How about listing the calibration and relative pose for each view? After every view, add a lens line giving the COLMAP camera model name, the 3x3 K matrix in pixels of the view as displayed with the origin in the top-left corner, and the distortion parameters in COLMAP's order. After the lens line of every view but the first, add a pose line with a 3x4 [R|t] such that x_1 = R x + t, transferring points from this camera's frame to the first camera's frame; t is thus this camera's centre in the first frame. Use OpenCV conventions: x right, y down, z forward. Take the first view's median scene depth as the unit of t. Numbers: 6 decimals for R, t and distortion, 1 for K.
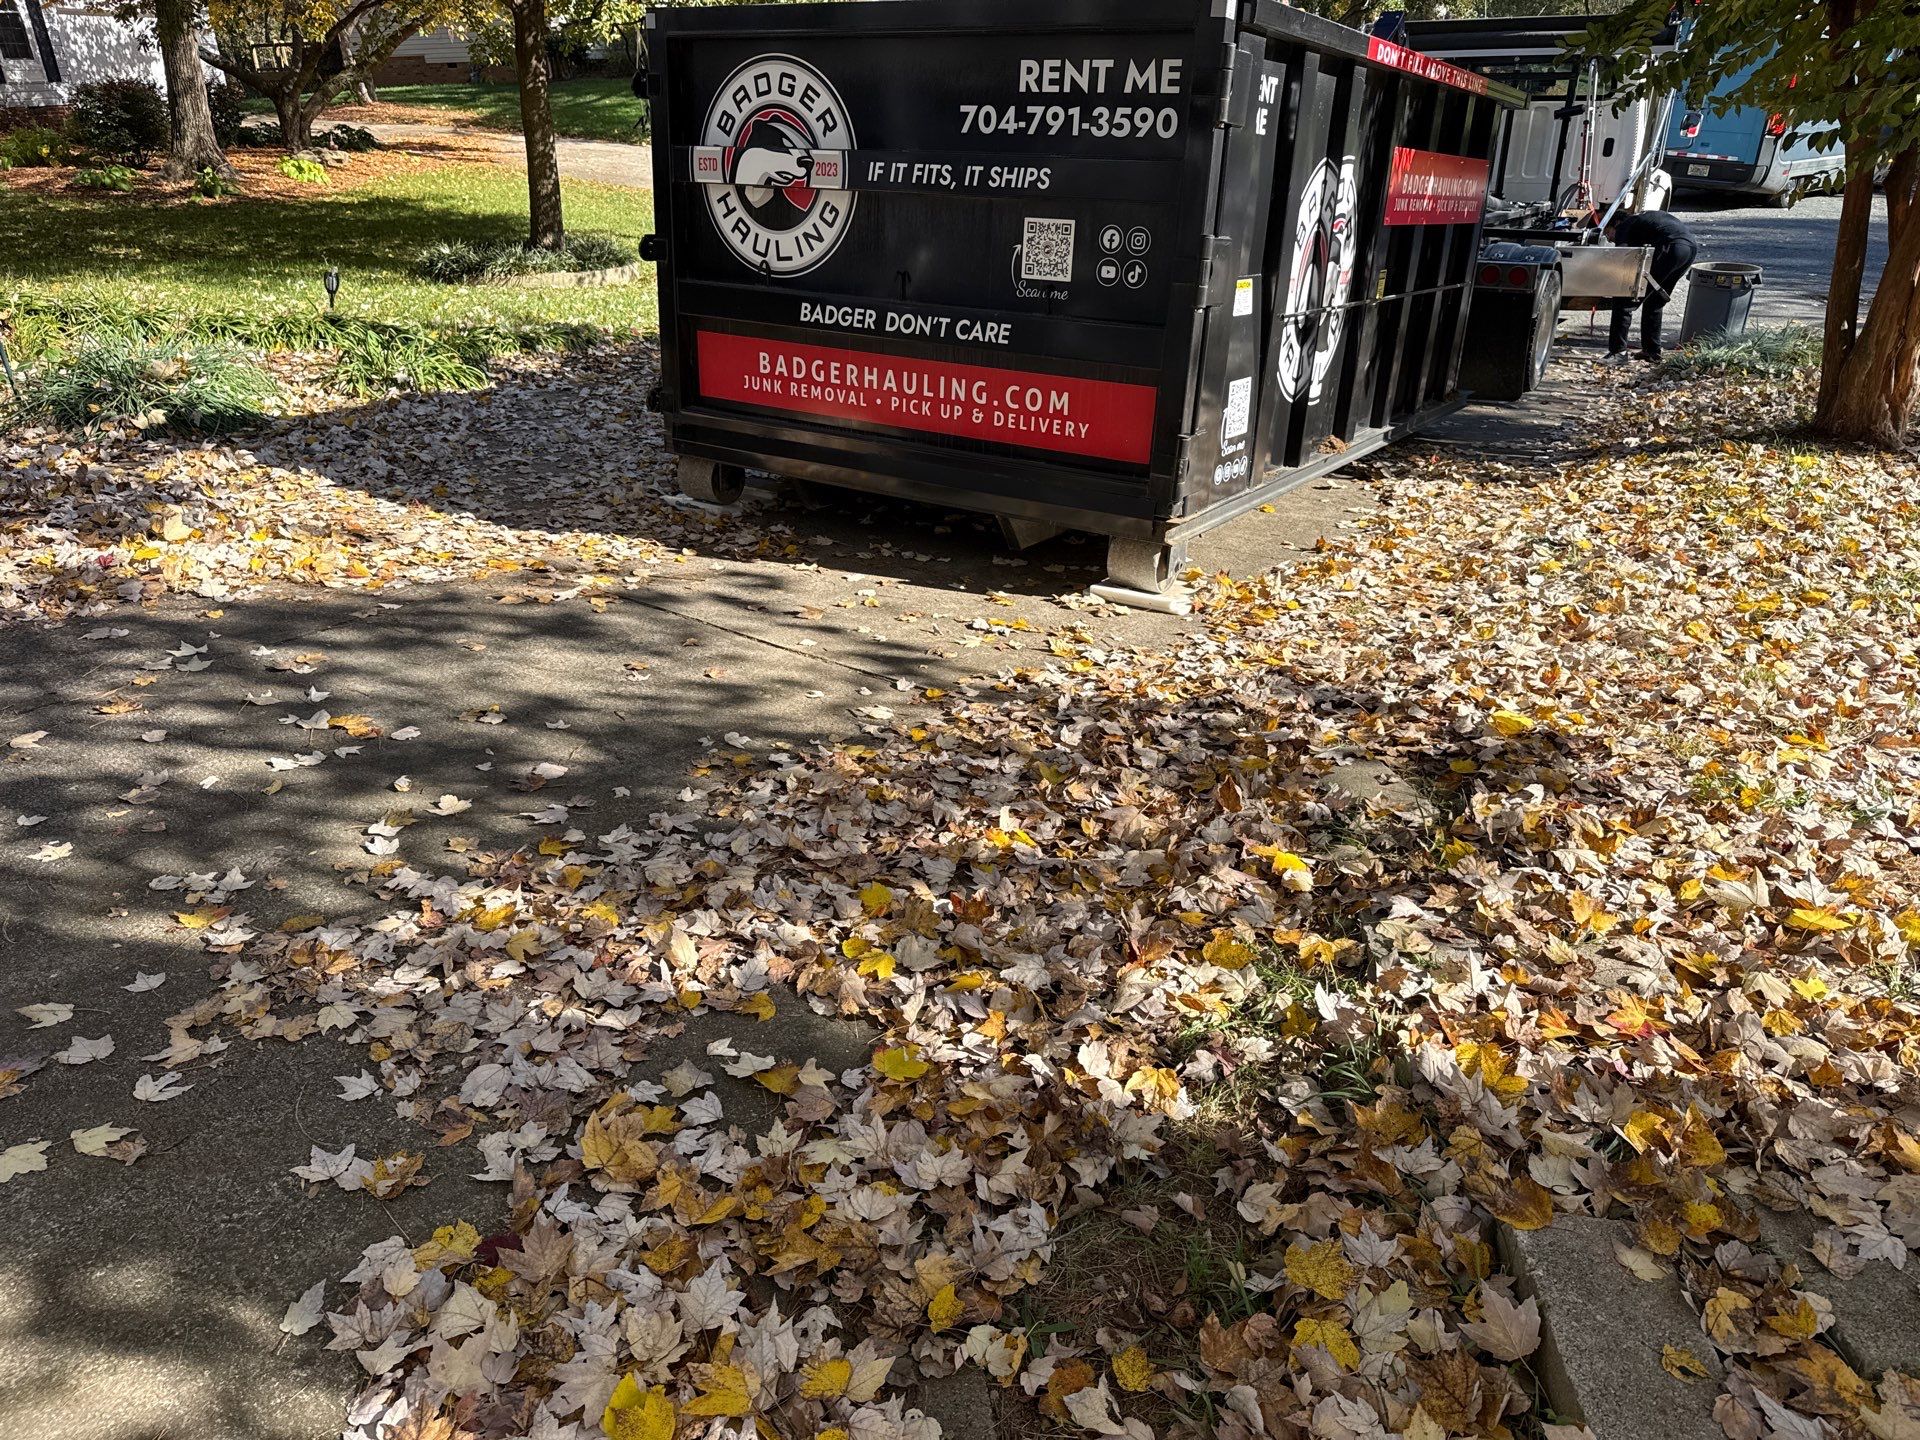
lens RADIAL K [[1326.6, 0, 962.7], [0, 1326.6, 703.5], [0, 0, 1]] dist [0.003903, -0.012713]
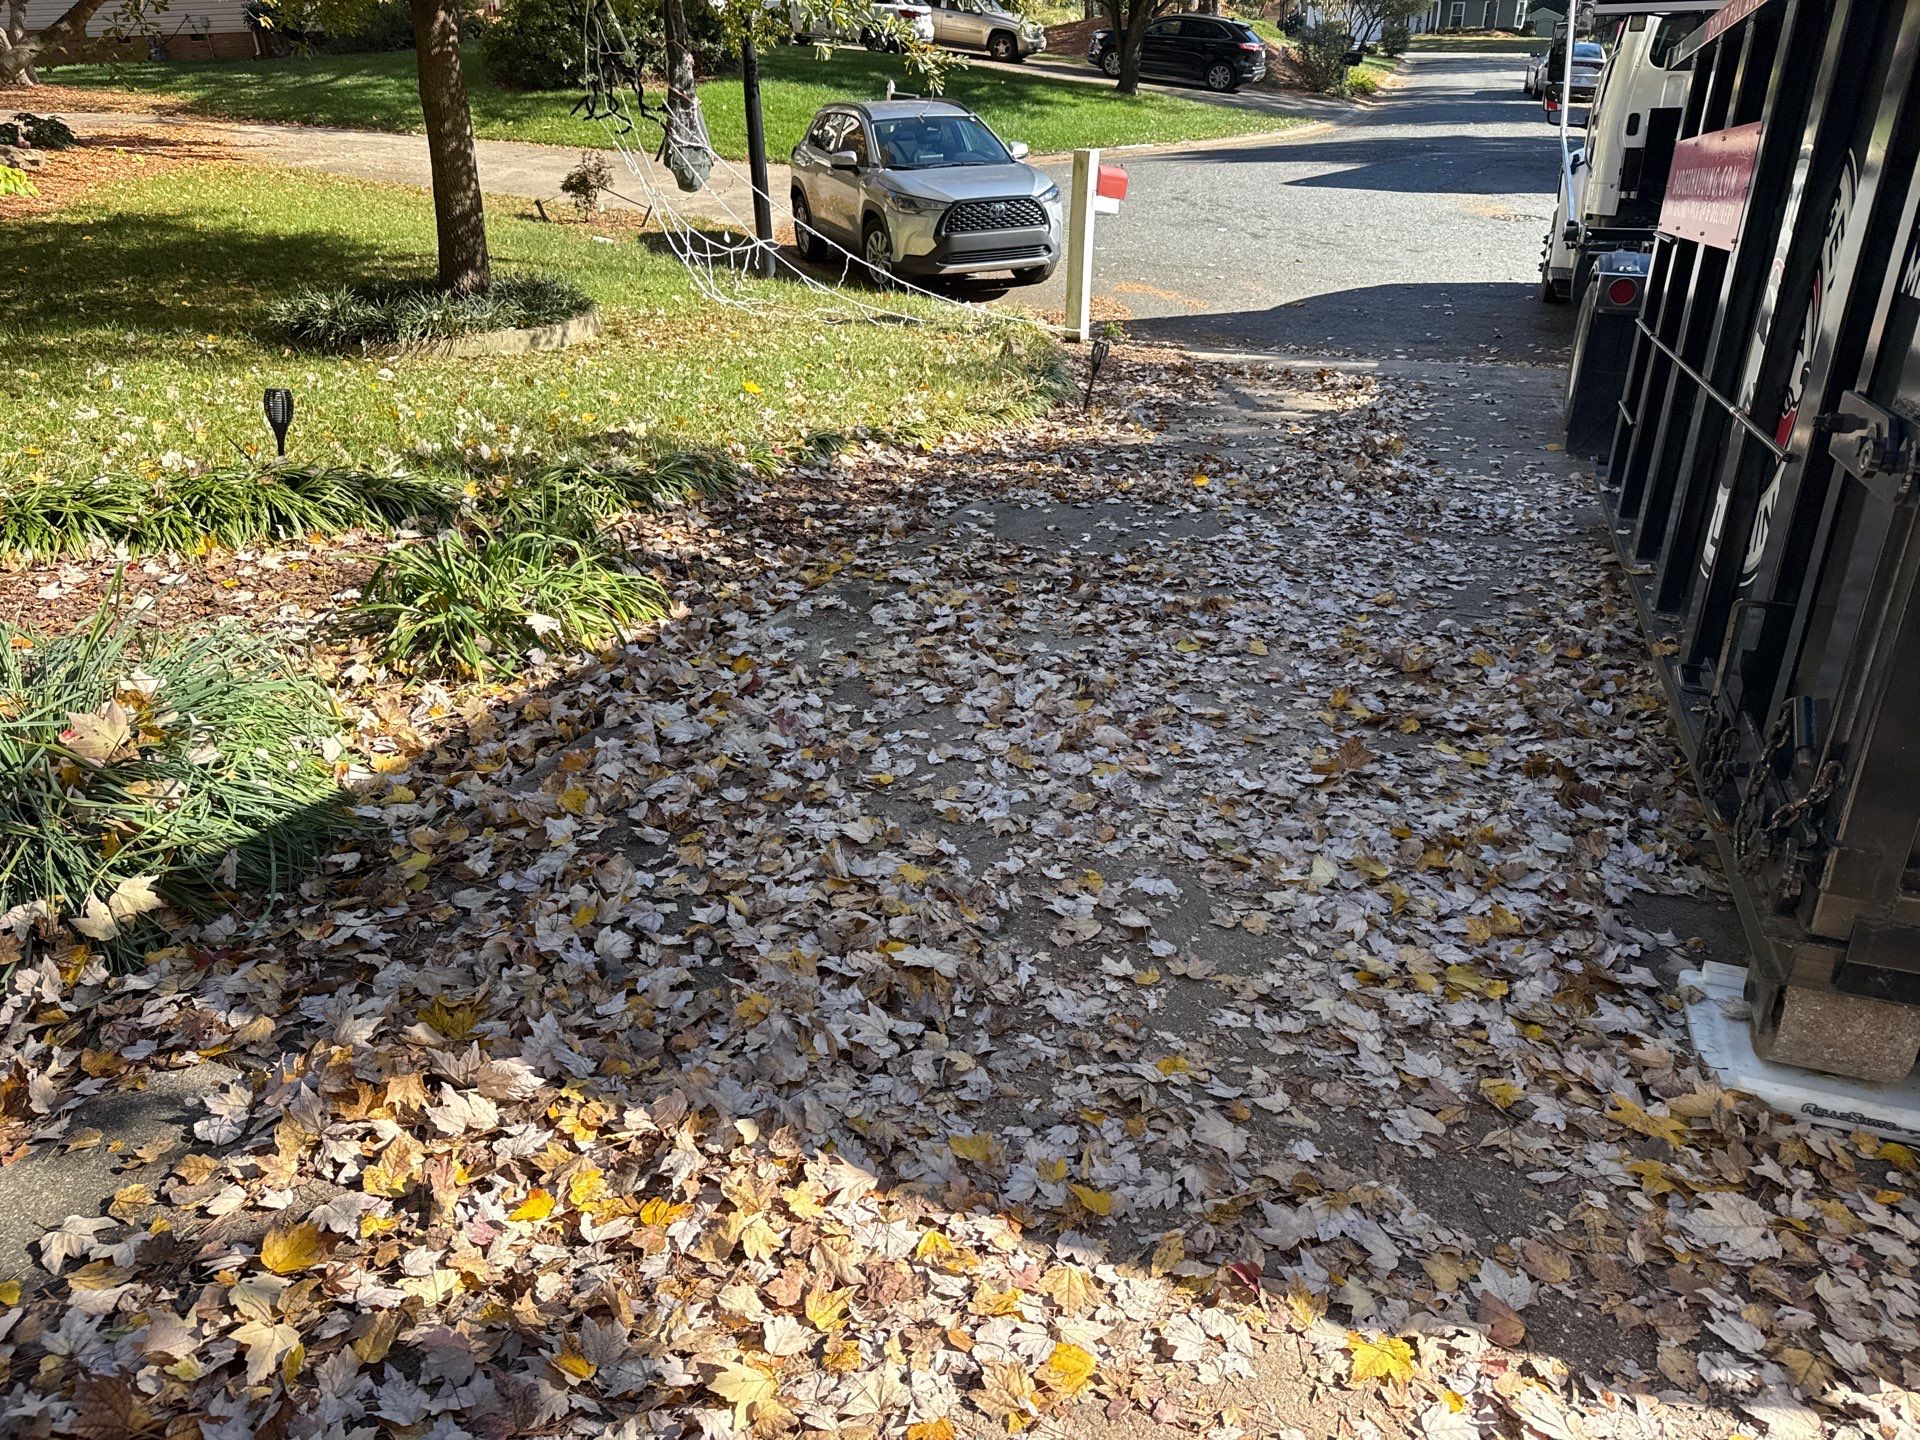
lens RADIAL K [[1326.6, 0, 962.7], [0, 1326.6, 703.5], [0, 0, 1]] dist [0.003903, -0.012713]
pose [[0.977496, -0.092669, 0.189510, -0.213064], [0.090371, 0.995692, 0.020752, -0.123765], [-0.190617, -0.003159, 0.981659, 0.280918]]
